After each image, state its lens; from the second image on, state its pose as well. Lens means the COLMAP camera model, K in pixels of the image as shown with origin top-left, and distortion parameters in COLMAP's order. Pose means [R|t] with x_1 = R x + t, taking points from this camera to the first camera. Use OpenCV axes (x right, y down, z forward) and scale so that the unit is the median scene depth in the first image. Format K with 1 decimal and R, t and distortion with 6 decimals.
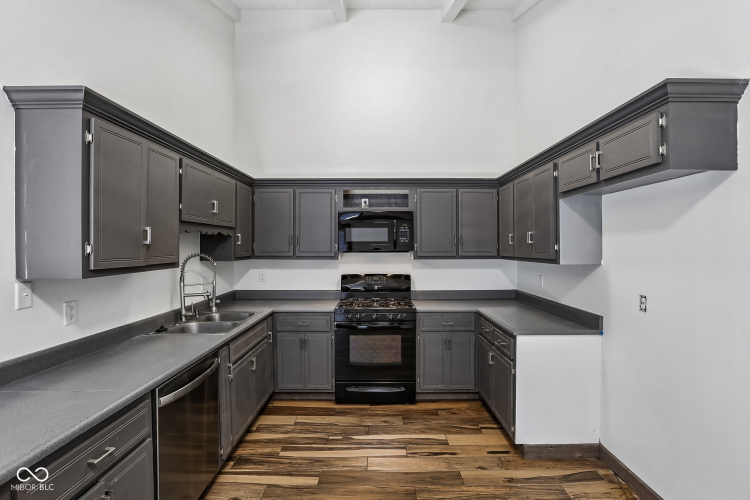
lens RADIAL K [[351.1, 0, 374.3], [0, 351.1, 248.4], [0, 0, 1]] dist [-0.043116, 0.013869]
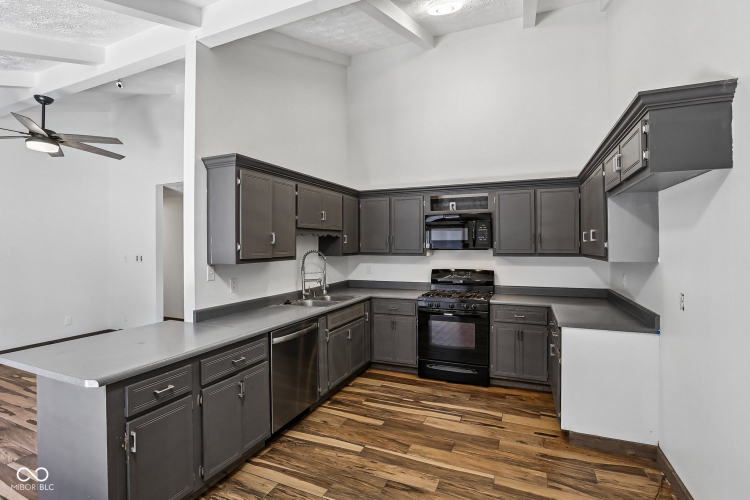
lens RADIAL K [[351.1, 0, 372.2], [0, 351.1, 246.3], [0, 0, 1]] dist [-0.043116, 0.013869]
pose [[0.918488, -0.001833, -0.395445, 0.451085], [0.001395, 0.999998, -0.001395, 0.002279], [0.395447, 0.000730, 0.918488, -0.324735]]
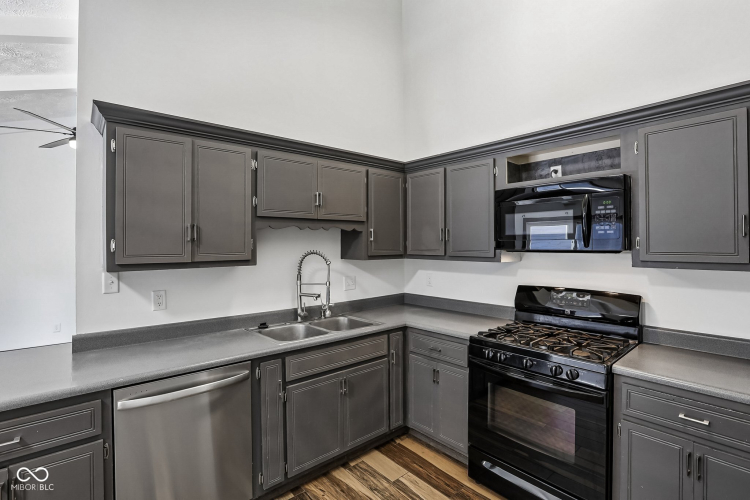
lens RADIAL K [[351.1, 0, 372.0], [0, 351.1, 244.4], [0, 0, 1]] dist [-0.043116, 0.013869]
pose [[0.660563, -0.002424, -0.750767, 0.547807], [-0.001663, 0.999988, -0.004691, 0.002355], [0.750769, 0.004347, 0.660551, 0.881326]]
